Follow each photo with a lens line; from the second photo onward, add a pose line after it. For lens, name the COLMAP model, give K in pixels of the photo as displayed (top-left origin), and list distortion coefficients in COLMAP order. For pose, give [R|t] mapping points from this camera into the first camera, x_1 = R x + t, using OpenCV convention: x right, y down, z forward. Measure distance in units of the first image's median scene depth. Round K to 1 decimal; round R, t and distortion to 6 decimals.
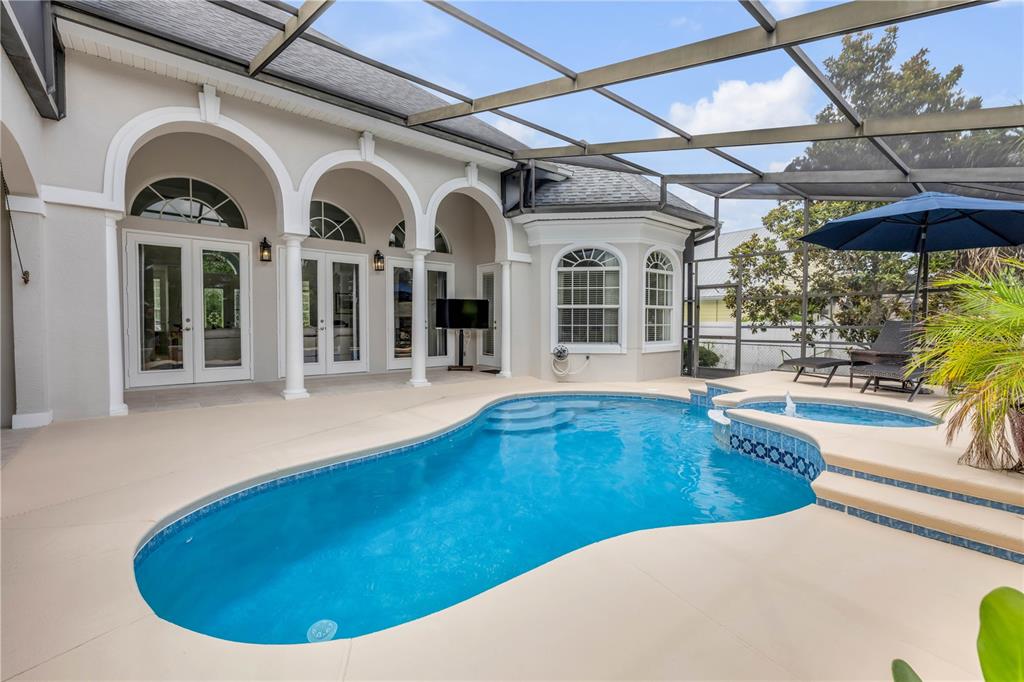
lens RADIAL K [[431.5, 0, 507.3], [0, 431.5, 338.2], [0, 0, 1]] dist [0.001325, 0.000267]
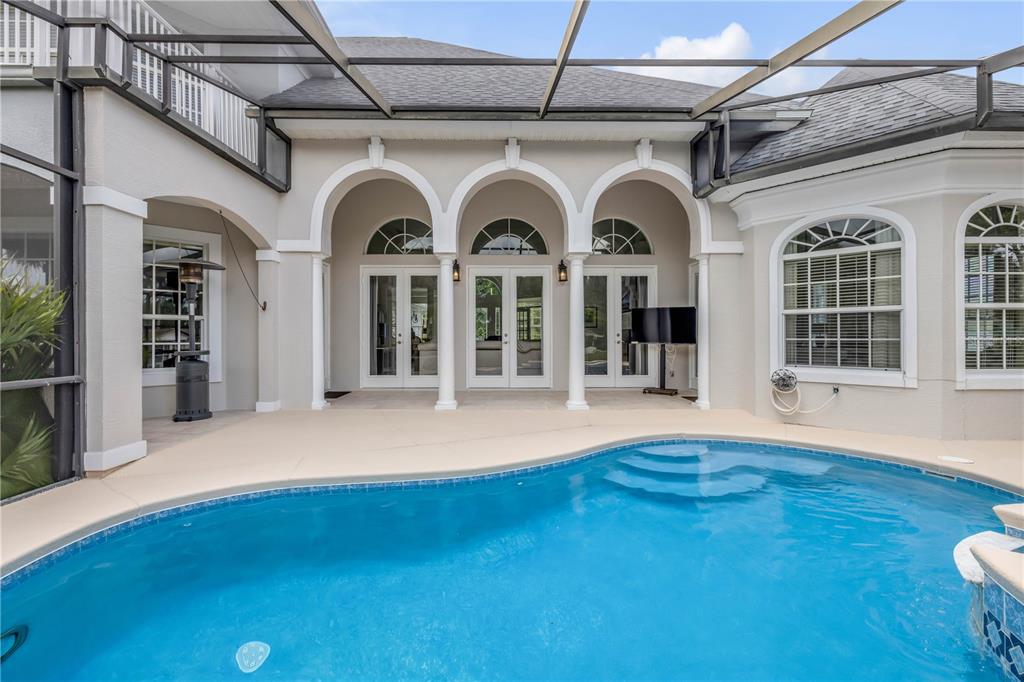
lens RADIAL K [[443.5, 0, 512.0], [0, 443.5, 341.0], [0, 0, 1]] dist [0.006424, 0.000407]
pose [[0.782405, 0.001804, -0.622768, 0.219781], [-0.017906, 0.999648, -0.019600, -0.005804], [0.622513, 0.026486, 0.782161, 0.181247]]
